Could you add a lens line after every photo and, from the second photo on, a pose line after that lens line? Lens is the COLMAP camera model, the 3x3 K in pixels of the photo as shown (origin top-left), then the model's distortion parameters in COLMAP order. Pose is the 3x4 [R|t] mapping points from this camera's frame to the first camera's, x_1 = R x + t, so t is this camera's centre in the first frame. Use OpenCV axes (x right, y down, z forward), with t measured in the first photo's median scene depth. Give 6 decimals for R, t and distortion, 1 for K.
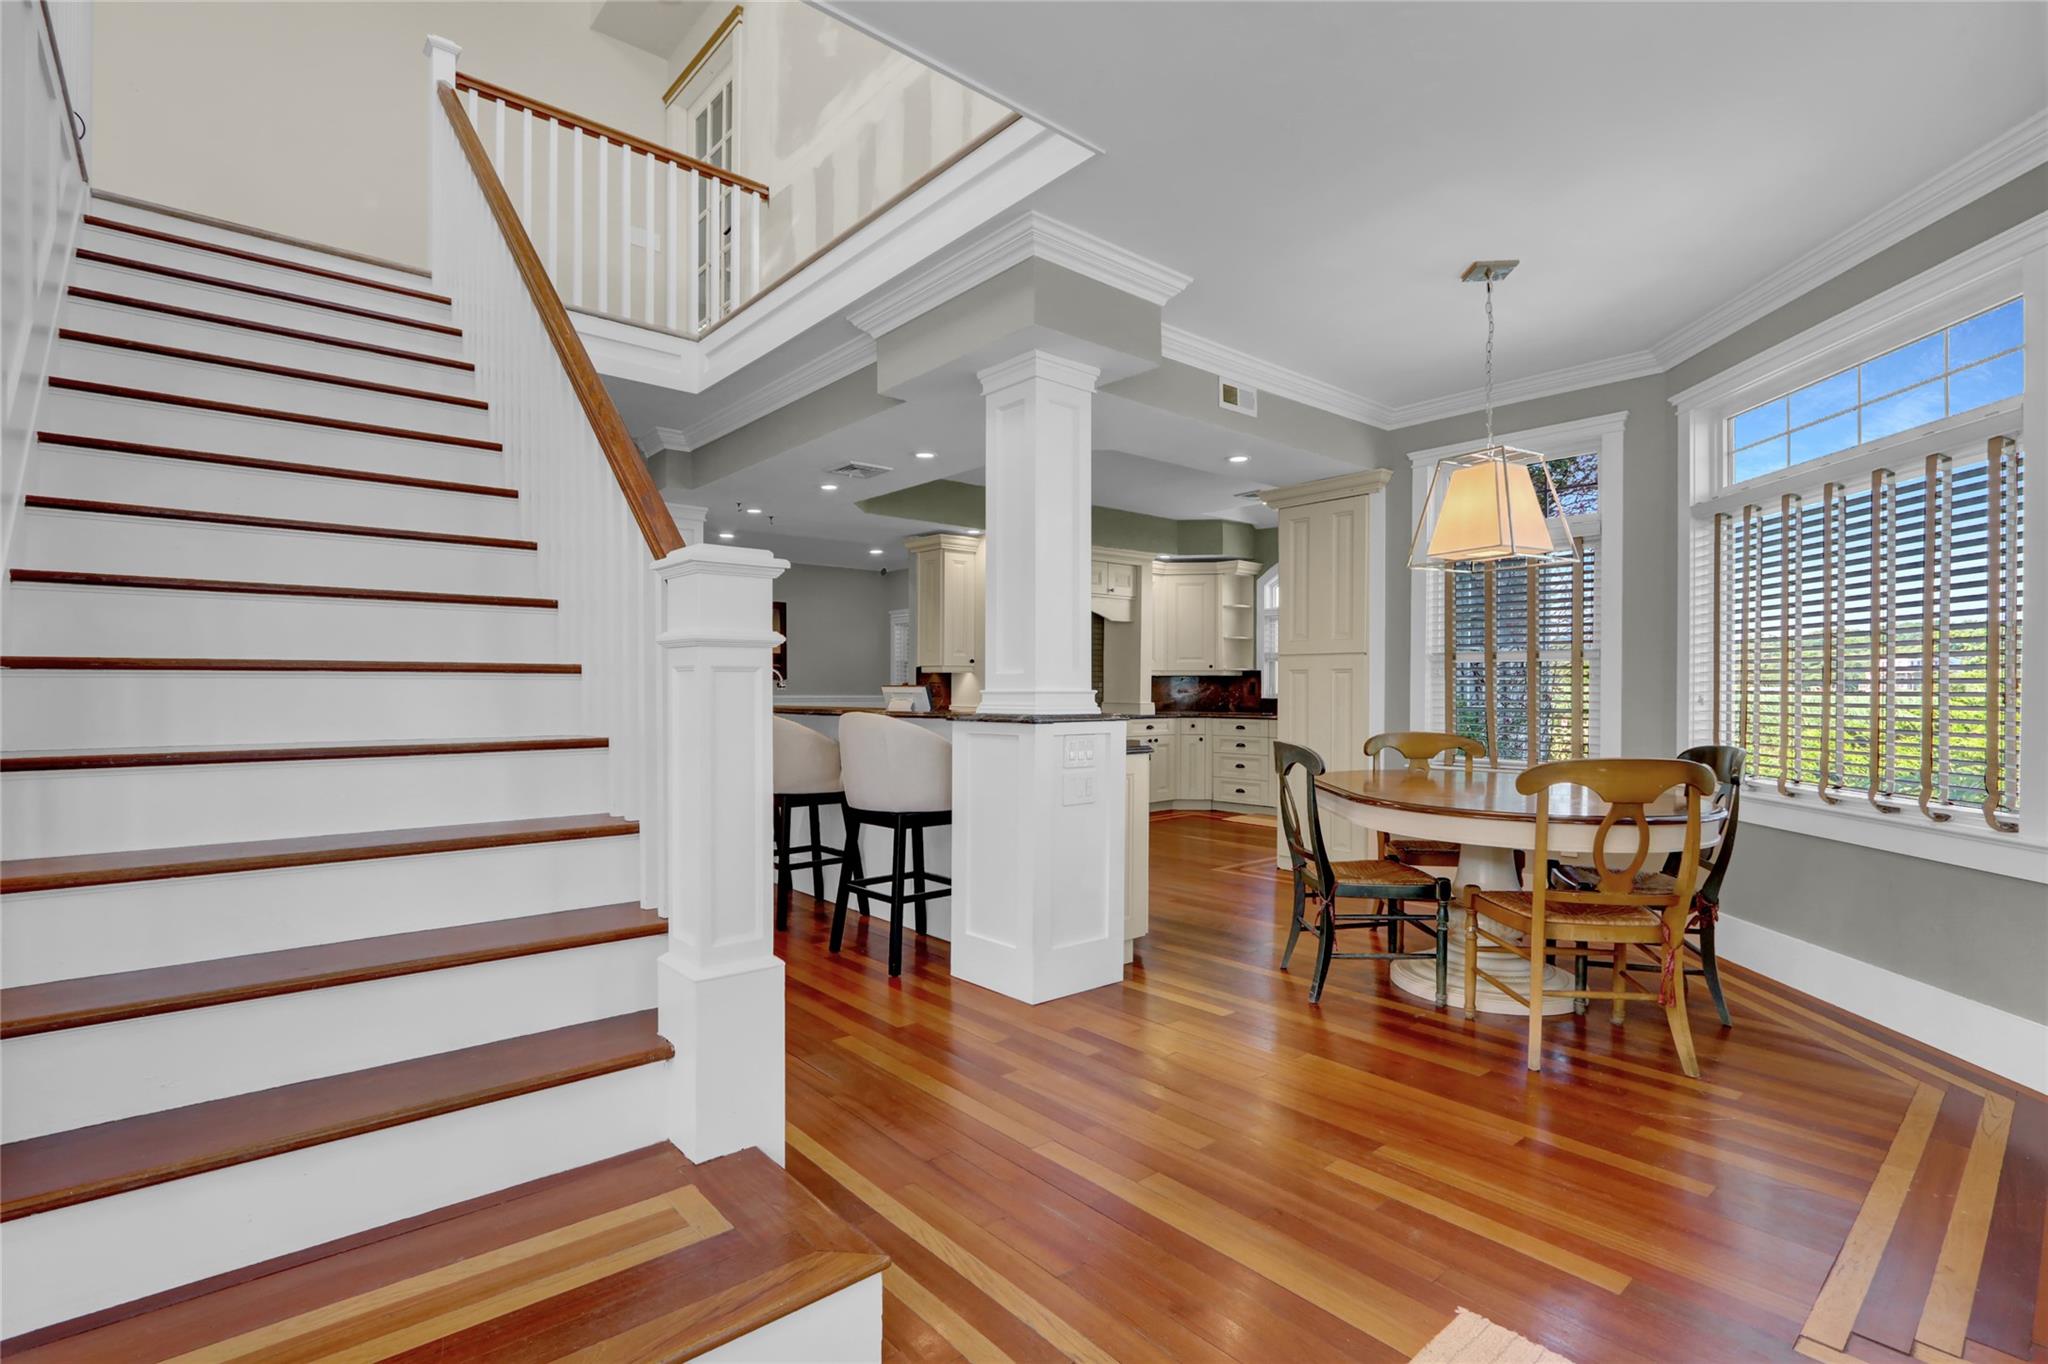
lens RADIAL K [[950.9, 0, 1024.8], [0, 950.9, 692.8], [0, 0, 1]] dist [-0.011778, 0.002349]
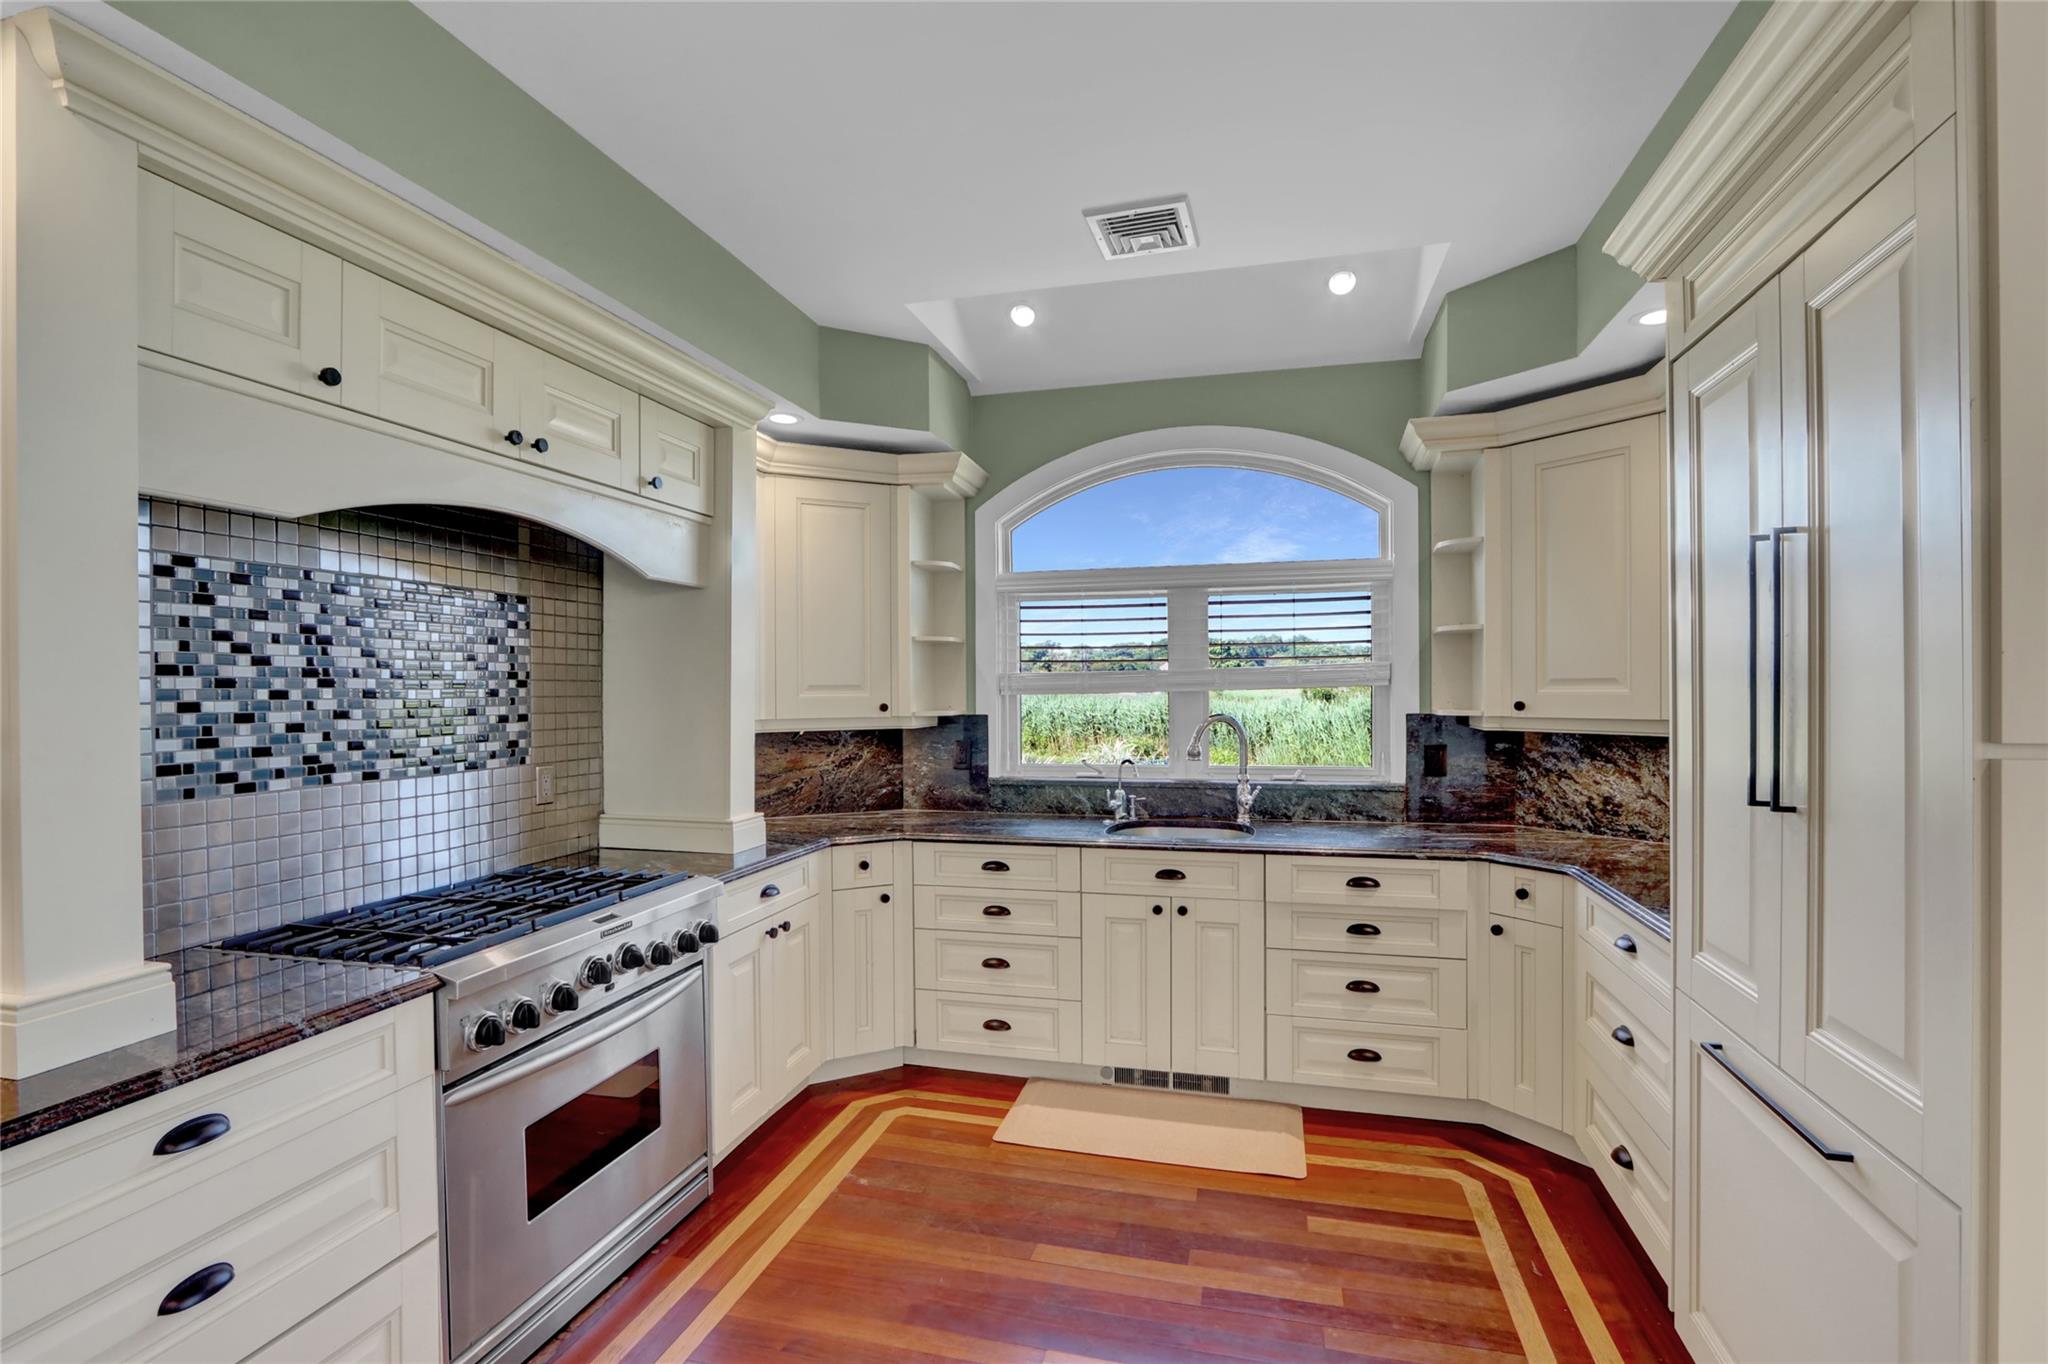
lens RADIAL K [[950.9, 0, 1013.7], [0, 950.9, 694.2], [0, 0, 1]] dist [-0.011778, 0.002349]
pose [[0.819991, -0.012310, 0.572244, 0.019464], [0.011695, 0.999920, 0.004752, -0.085361], [-0.572257, 0.002796, 0.820070, 1.573198]]
